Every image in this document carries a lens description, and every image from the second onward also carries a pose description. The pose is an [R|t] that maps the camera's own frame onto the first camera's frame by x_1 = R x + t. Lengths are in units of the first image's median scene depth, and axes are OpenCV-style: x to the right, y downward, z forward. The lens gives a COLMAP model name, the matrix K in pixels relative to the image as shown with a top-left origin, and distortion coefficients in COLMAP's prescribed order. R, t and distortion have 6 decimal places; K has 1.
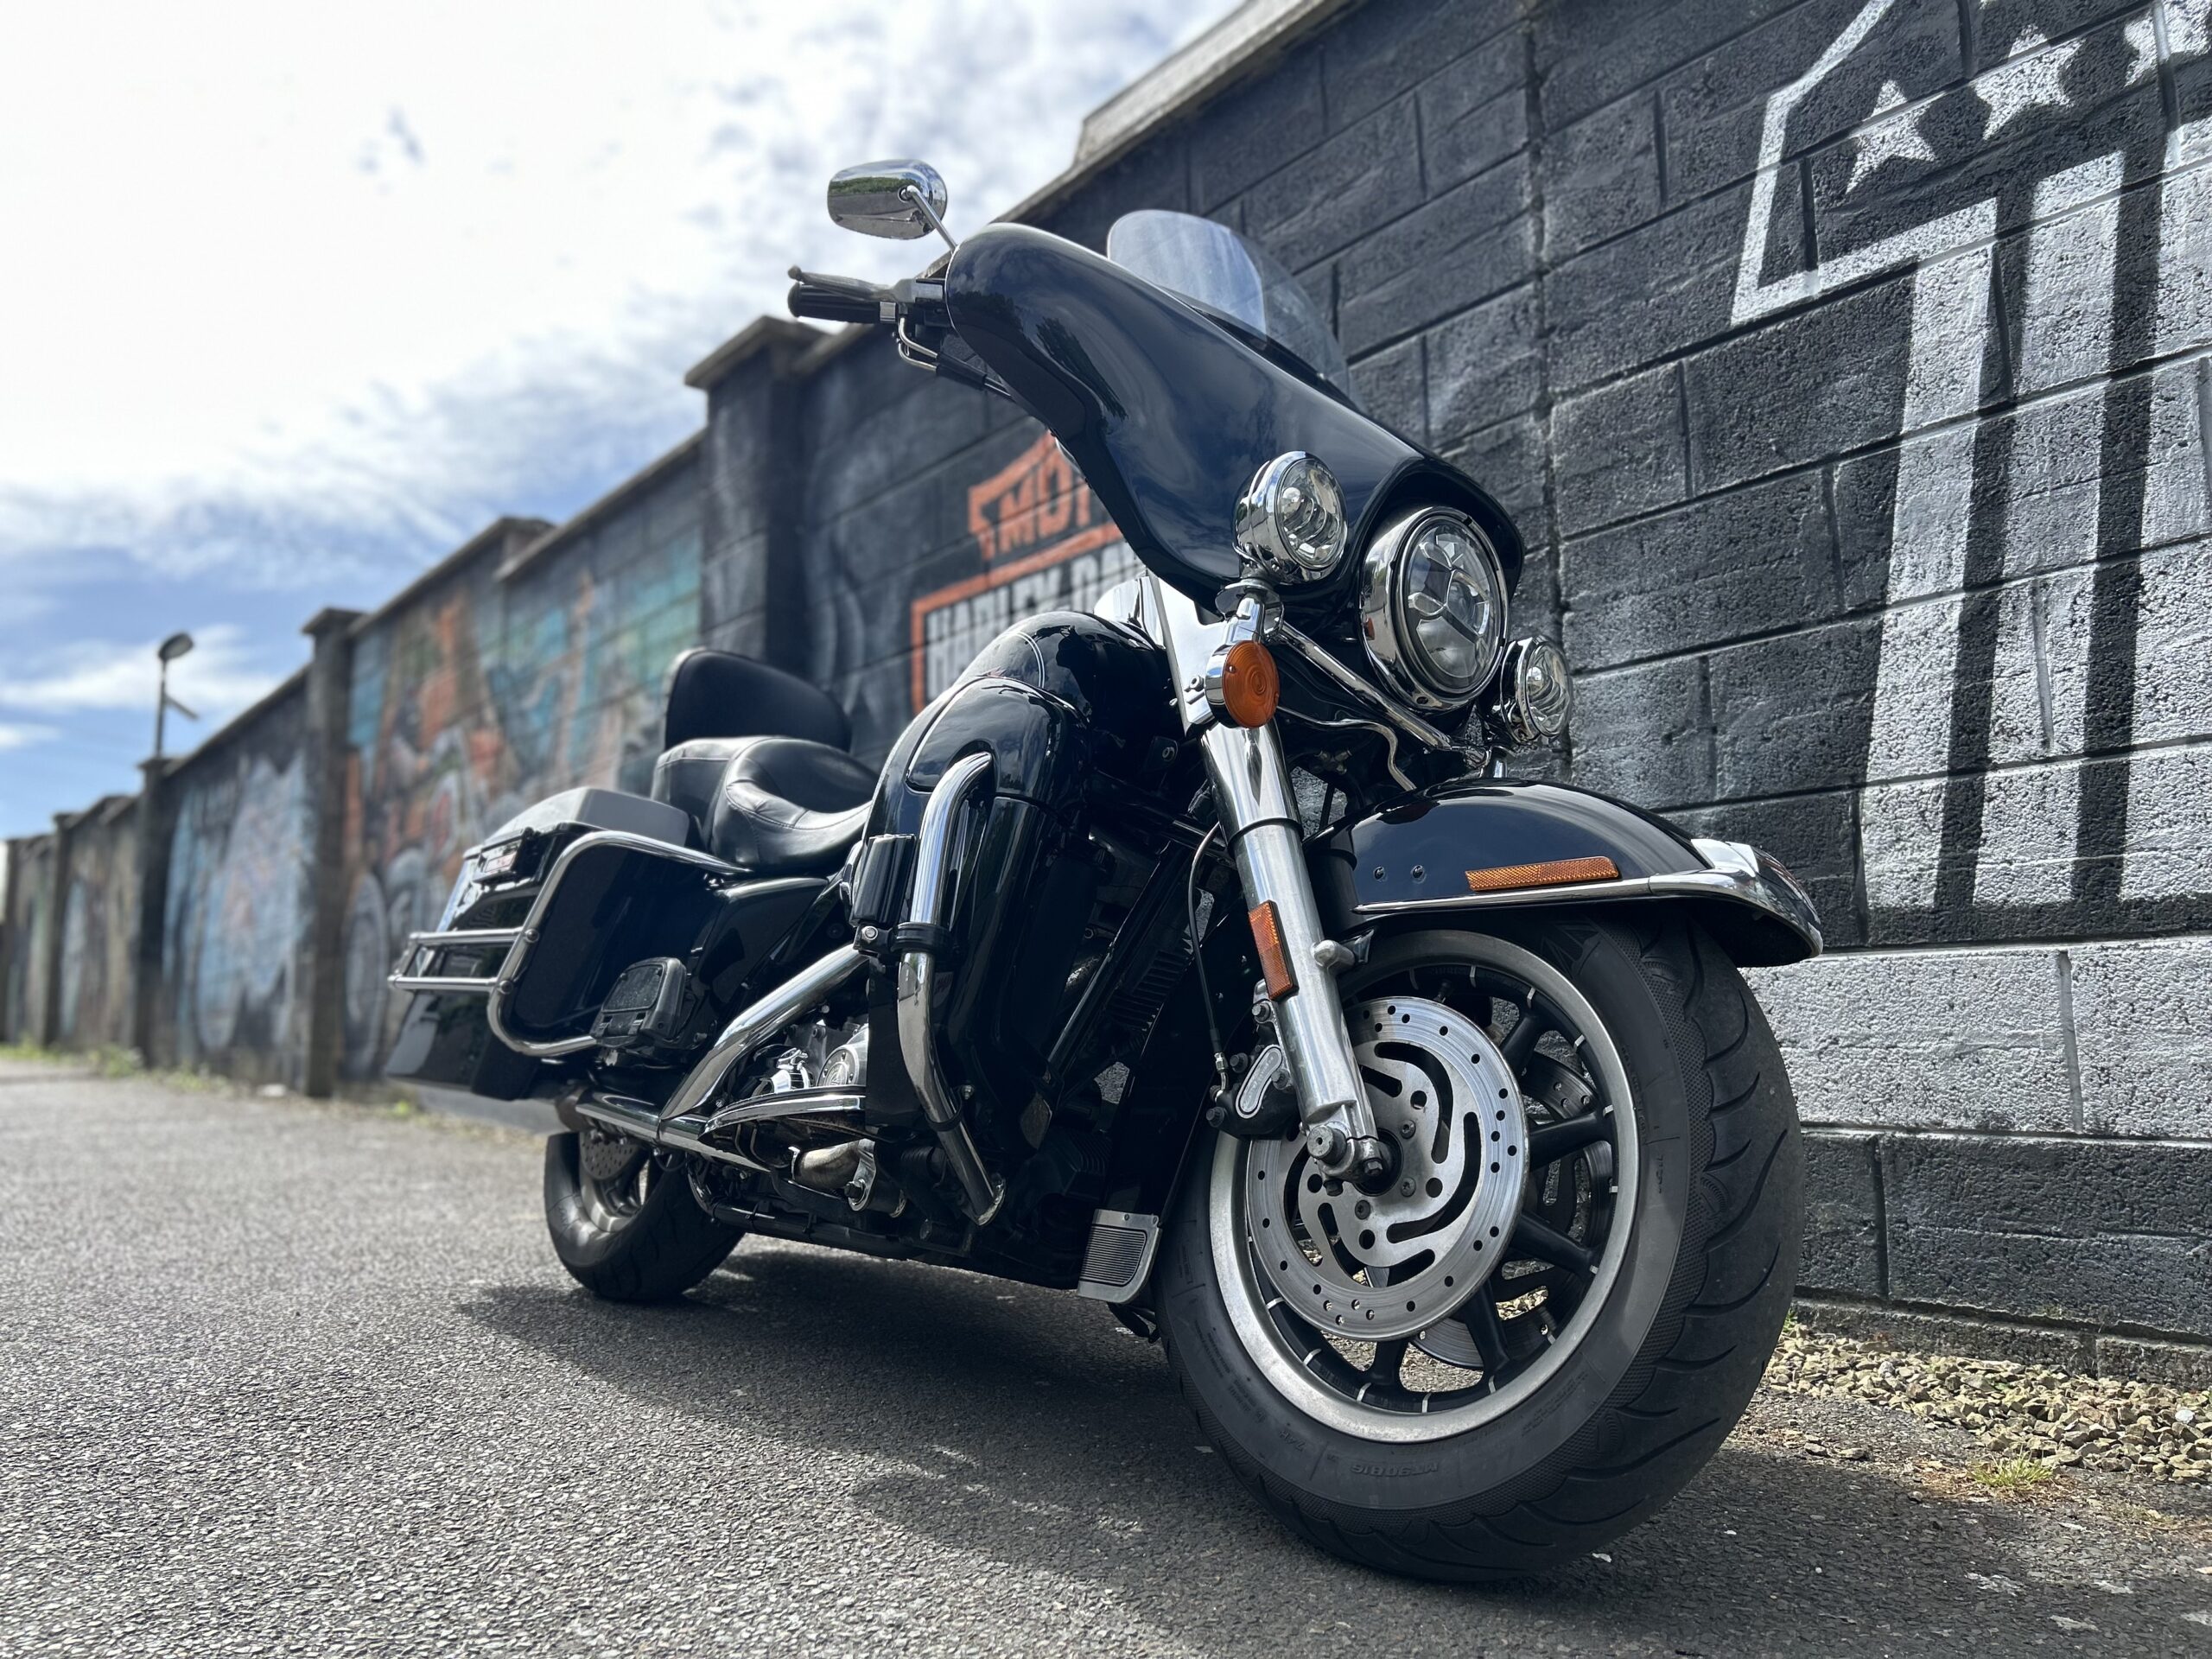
lens RADIAL K [[1686.0, 0, 1092.1], [0, 1686.0, 845.9], [0, 0, 1]] dist [0.046362, -0.056490]
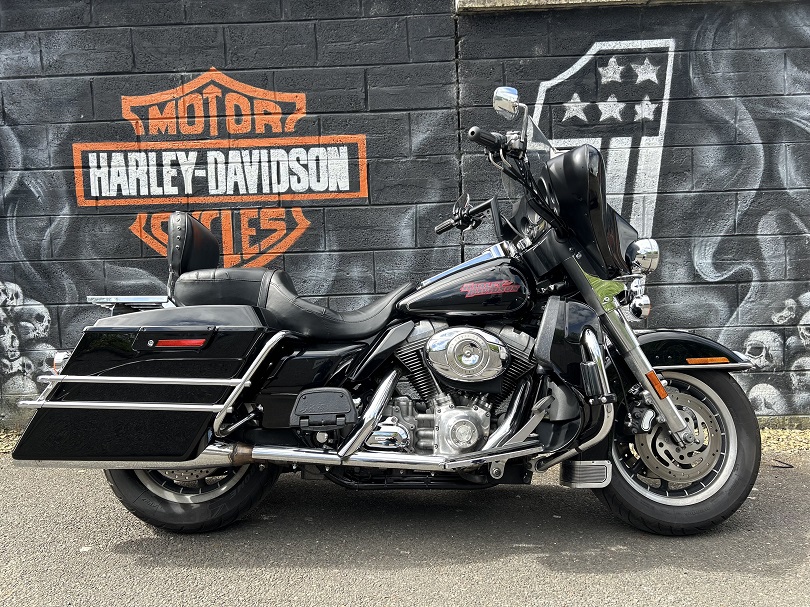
lens RADIAL K [[617.4, 0, 404.0], [0, 617.4, 305.7], [0, 0, 1]] dist [0.046362, -0.056490]
pose [[0.623377, -0.066969, 0.779048, -0.777250], [-0.075327, 0.986548, 0.145082, -0.159779], [-0.778284, -0.149124, 0.609947, 0.391404]]
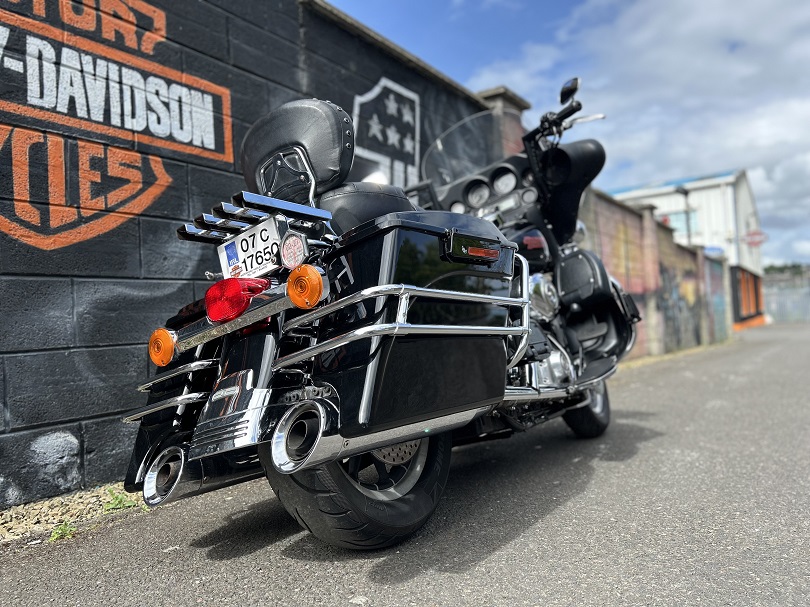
lens RADIAL K [[617.4, 0, 405.3], [0, 617.4, 305.4], [0, 0, 1]] dist [0.046362, -0.056490]
pose [[-0.320009, 0.055927, 0.945763, -0.892640], [-0.062417, 0.994843, -0.079949, 0.115256], [-0.945356, -0.084616, -0.314867, 1.293959]]
